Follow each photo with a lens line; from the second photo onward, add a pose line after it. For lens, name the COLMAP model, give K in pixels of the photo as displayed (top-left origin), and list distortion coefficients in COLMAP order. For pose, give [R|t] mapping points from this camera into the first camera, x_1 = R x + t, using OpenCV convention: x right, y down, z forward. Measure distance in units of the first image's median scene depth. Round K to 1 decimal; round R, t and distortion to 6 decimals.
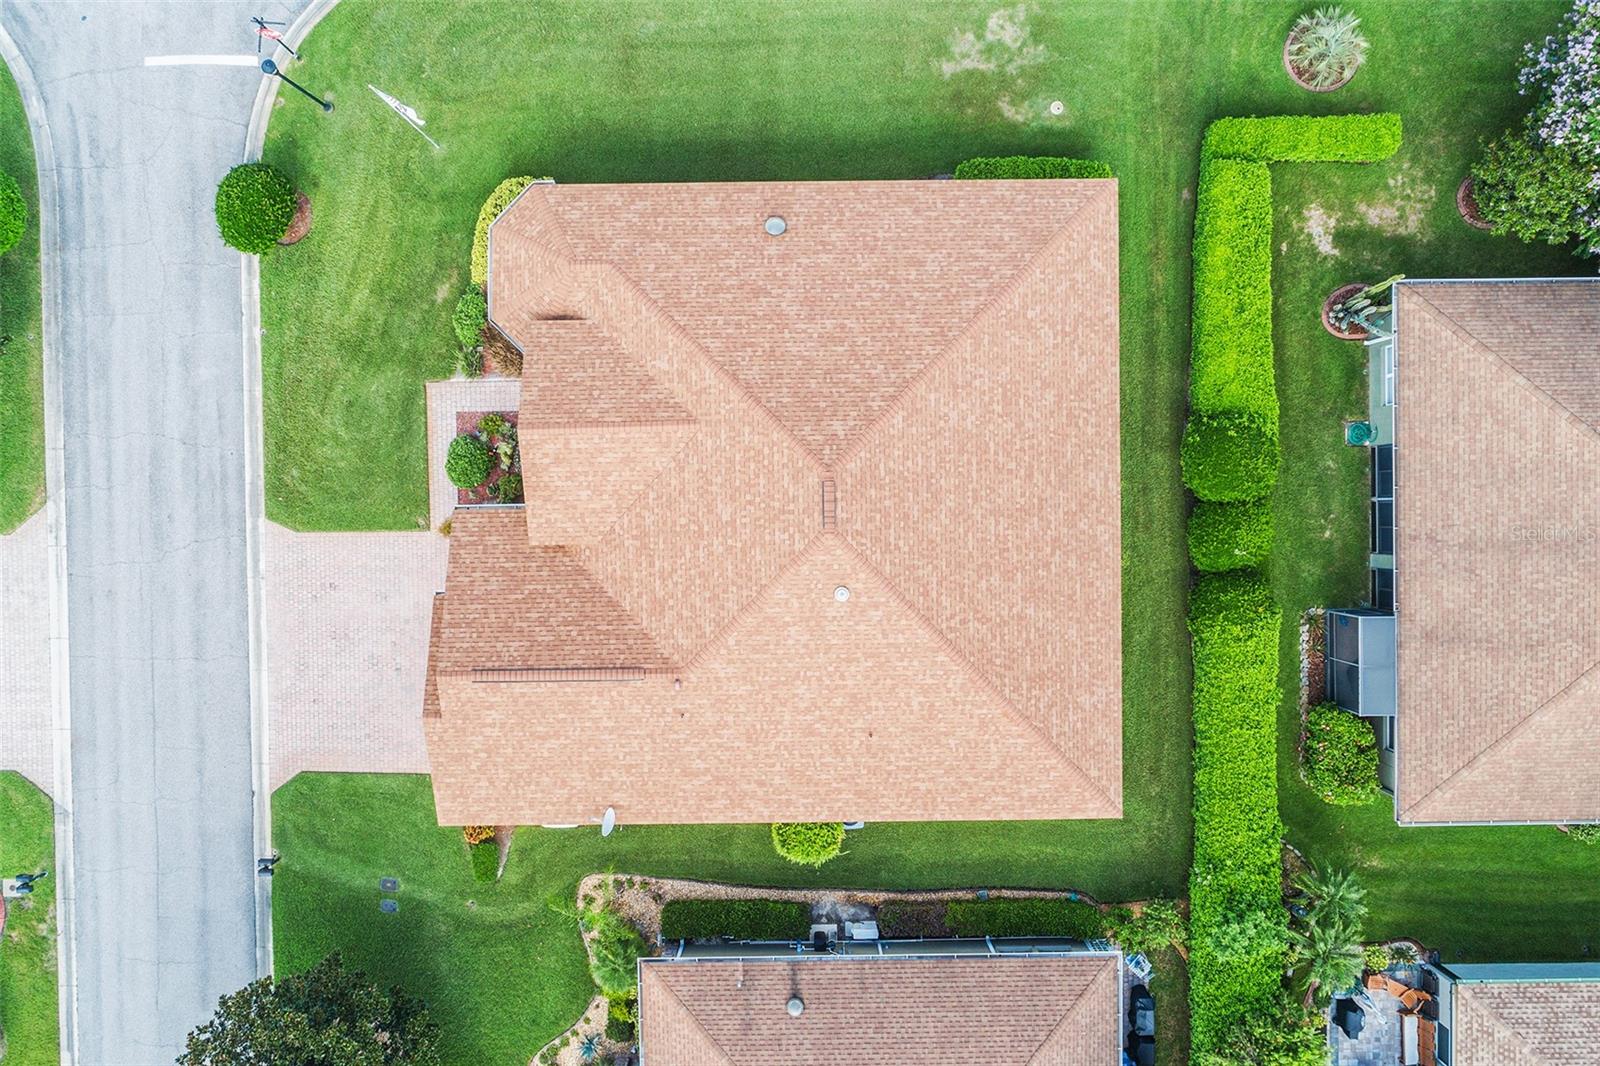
lens RADIAL K [[1273.6, 0, 800.0], [0, 1273.6, 533.0], [0, 0, 1]] dist [-0.019141, 0.009120]
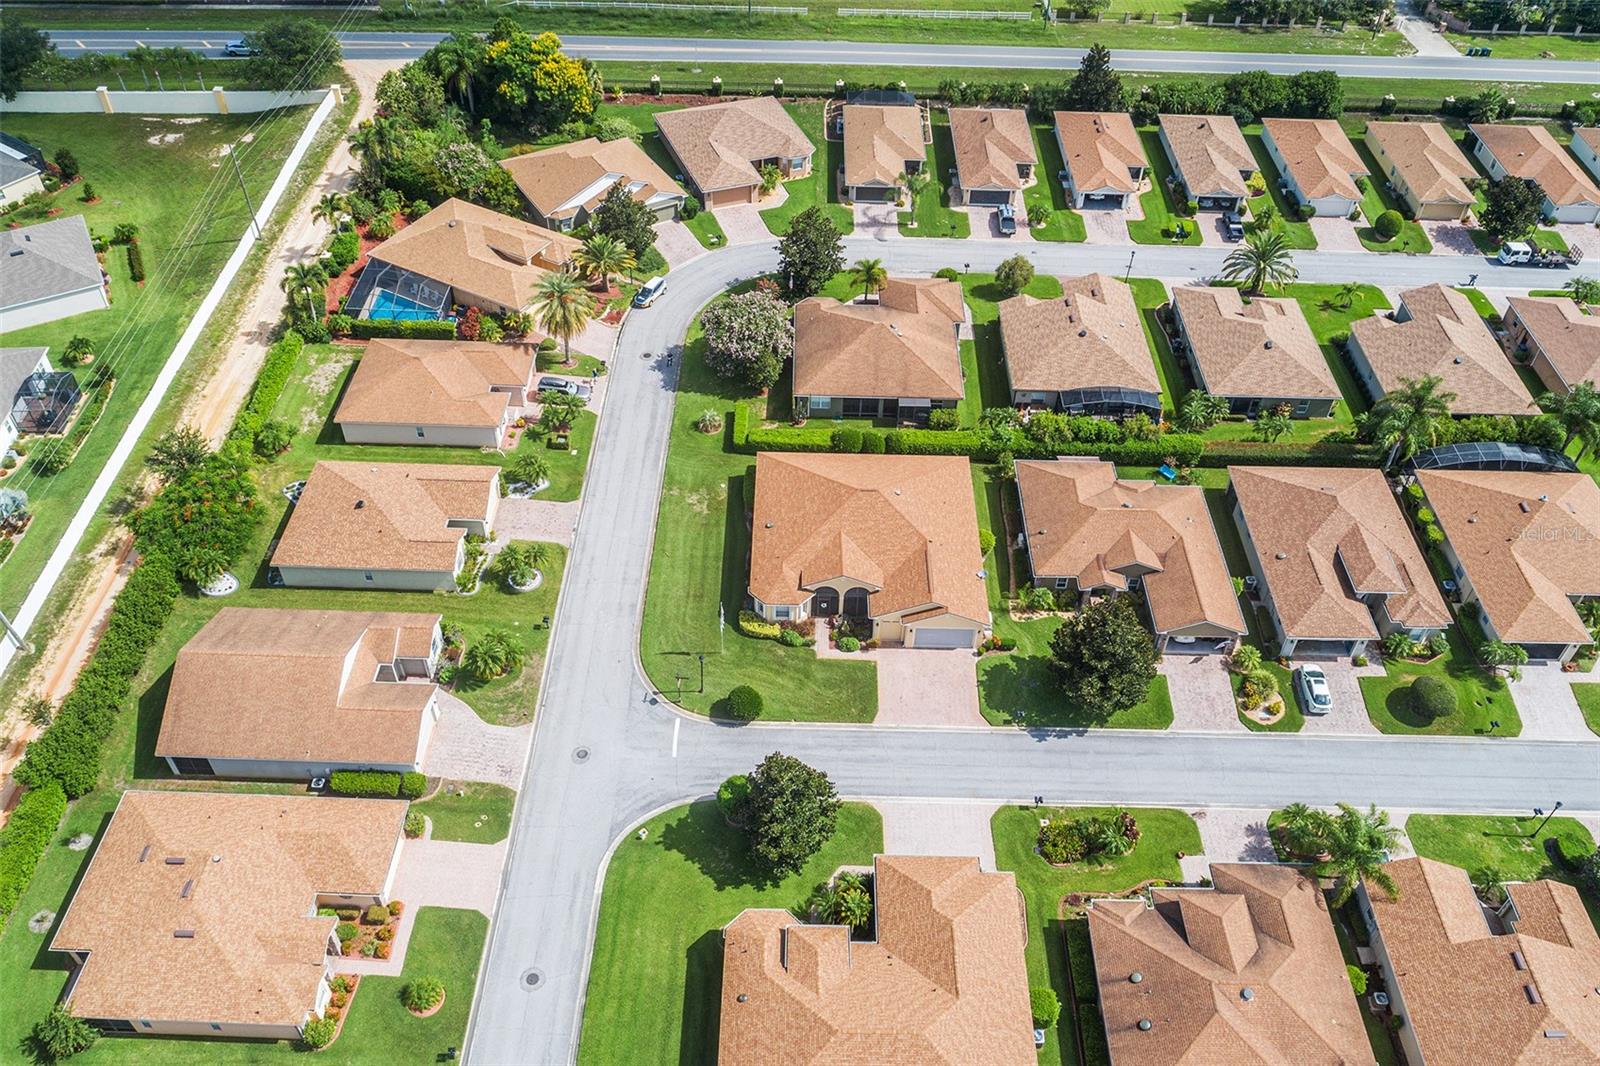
lens RADIAL K [[1273.6, 0, 800.0], [0, 1273.6, 533.0], [0, 0, 1]] dist [-0.019141, 0.009120]
pose [[0.022126, -0.696058, 0.717645, -1.909655], [0.999747, 0.018245, -0.013126, -0.123877], [-0.003957, 0.717754, 0.696286, -0.904935]]
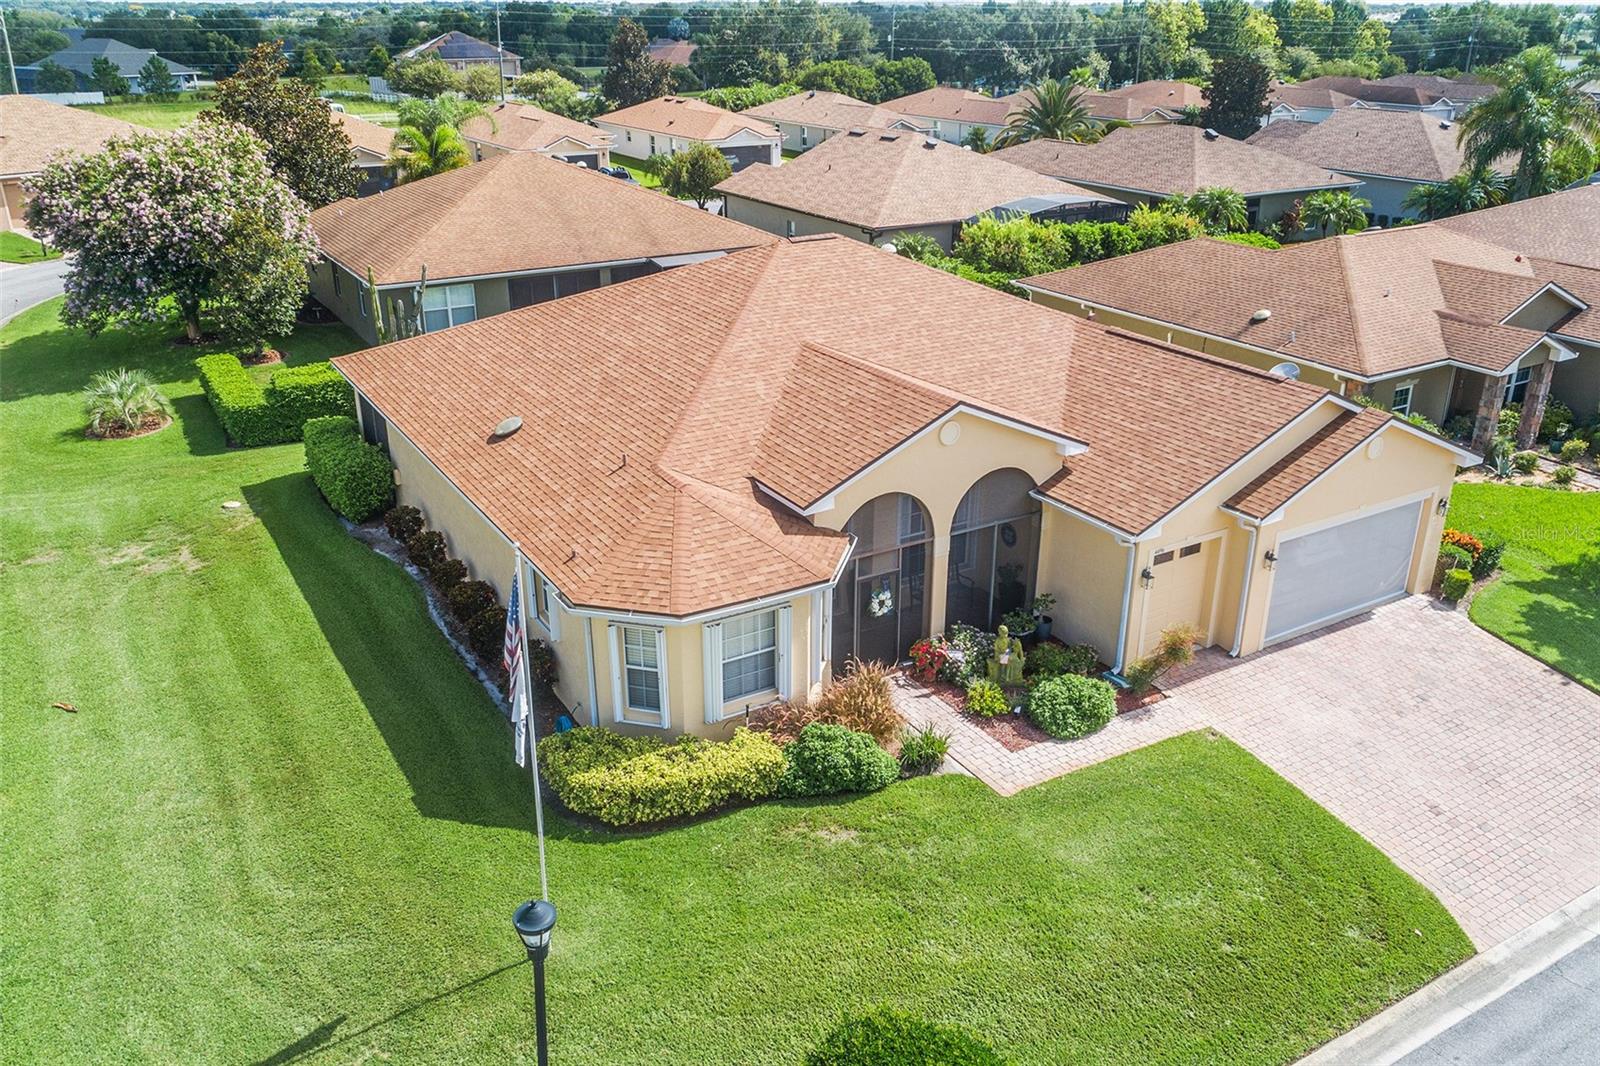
lens RADIAL K [[1273.6, 0, 800.0], [0, 1273.6, 533.0], [0, 0, 1]] dist [-0.019141, 0.009120]
pose [[-0.506225, -0.336214, 0.794164, -0.618419], [0.862339, -0.208378, 0.461464, -0.399306], [0.010336, 0.918444, 0.395416, 0.705814]]
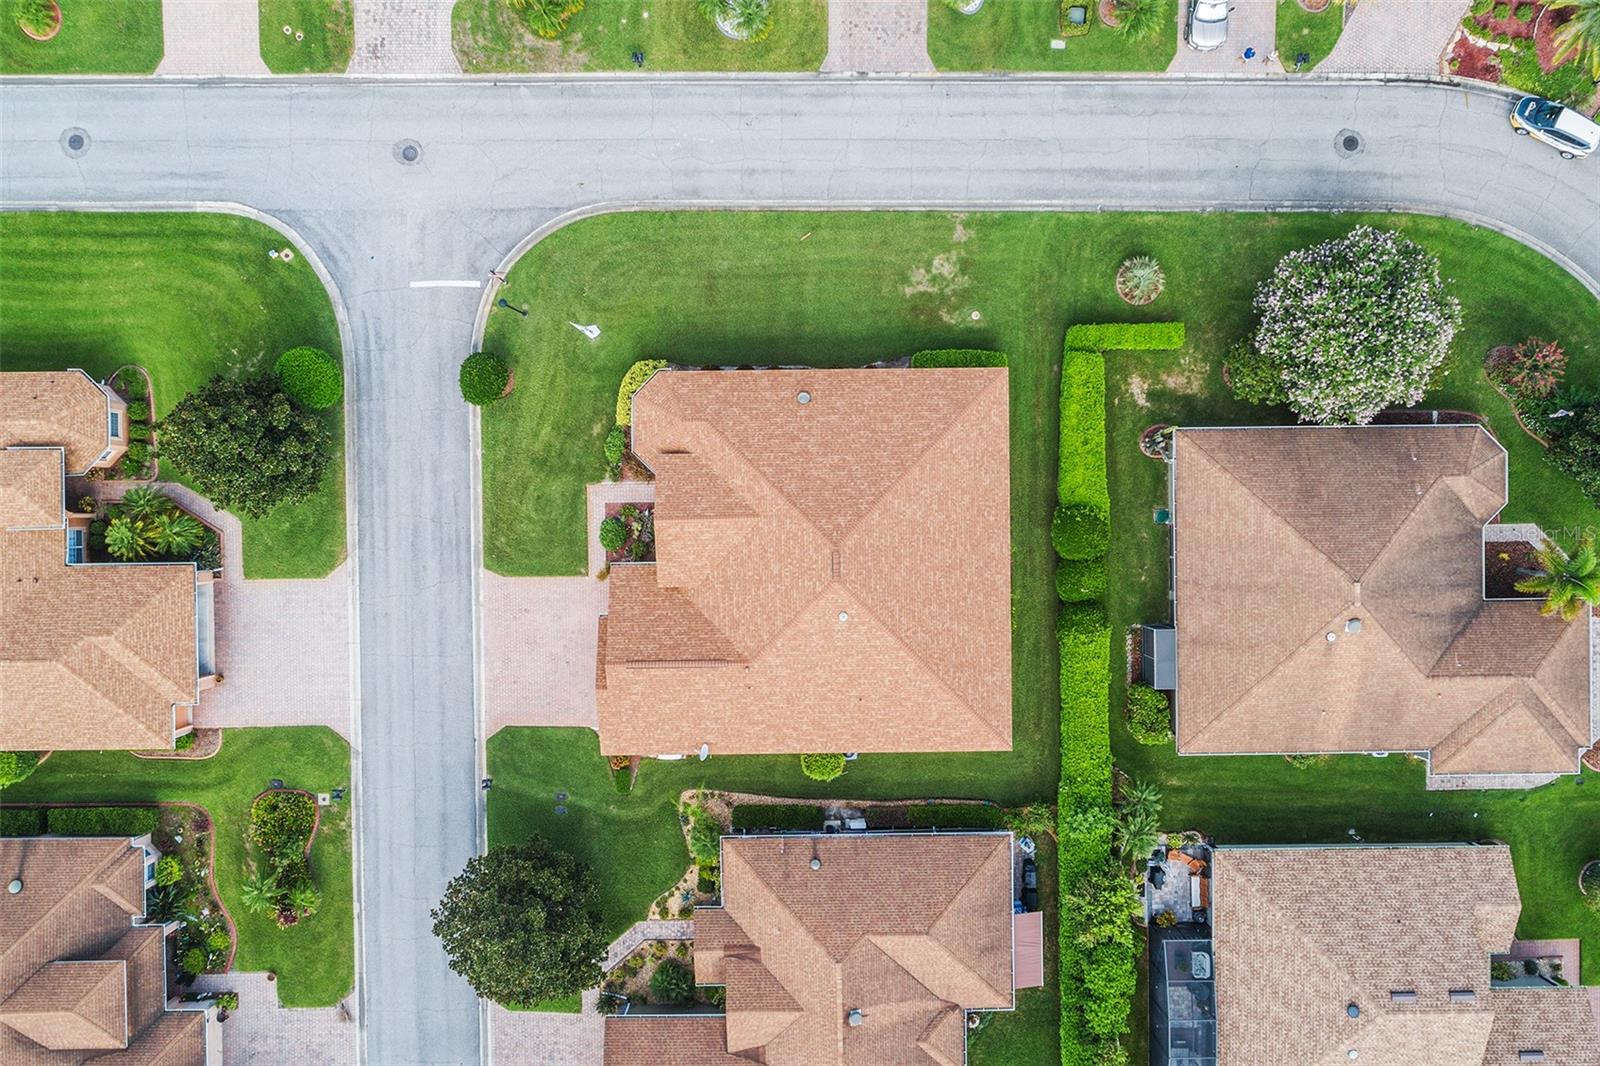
lens RADIAL K [[1273.6, 0, 800.0], [0, 1273.6, 533.0], [0, 0, 1]] dist [-0.019141, 0.009120]
pose [[1.000000, -0.000302, -0.000074, -0.022129], [0.000301, 0.999976, -0.006896, -0.045804], [0.000076, 0.006896, 0.999976, -0.621533]]
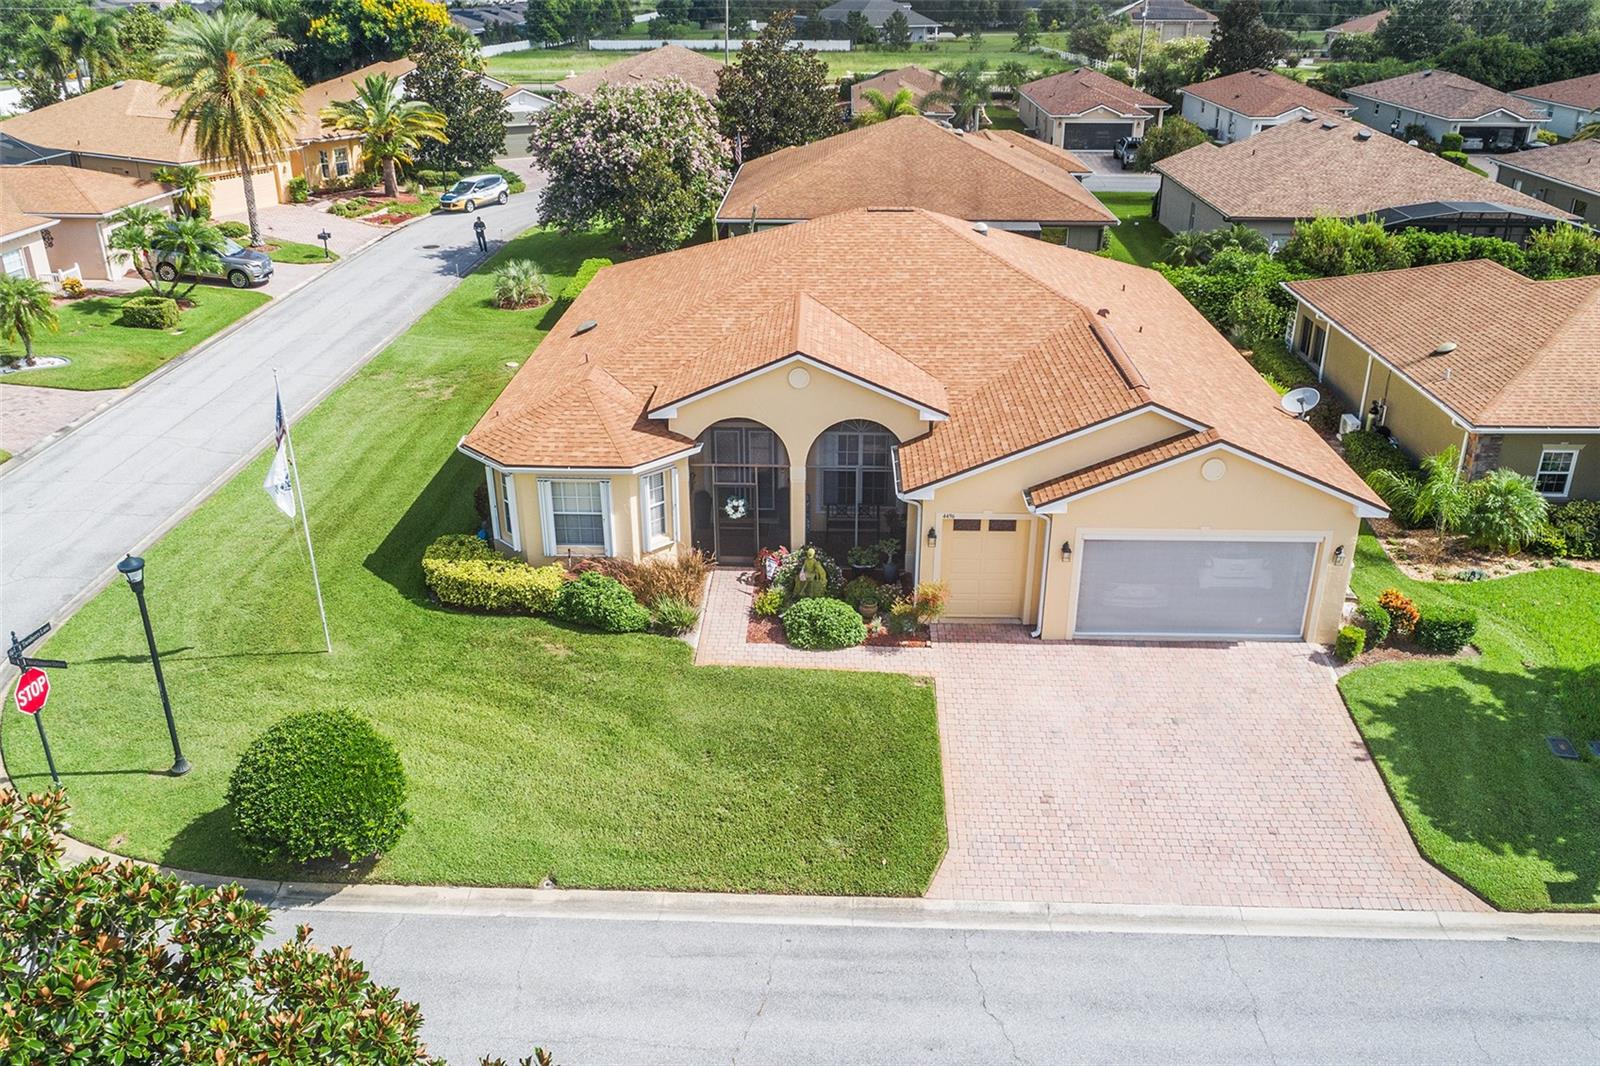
lens RADIAL K [[1273.6, 0, 800.0], [0, 1273.6, 533.0], [0, 0, 1]] dist [-0.019141, 0.009120]
pose [[0.046476, -0.416259, 0.908058, -0.830039], [0.998765, 0.003363, -0.049578, -0.036327], [0.017584, 0.909240, 0.415901, 0.685193]]
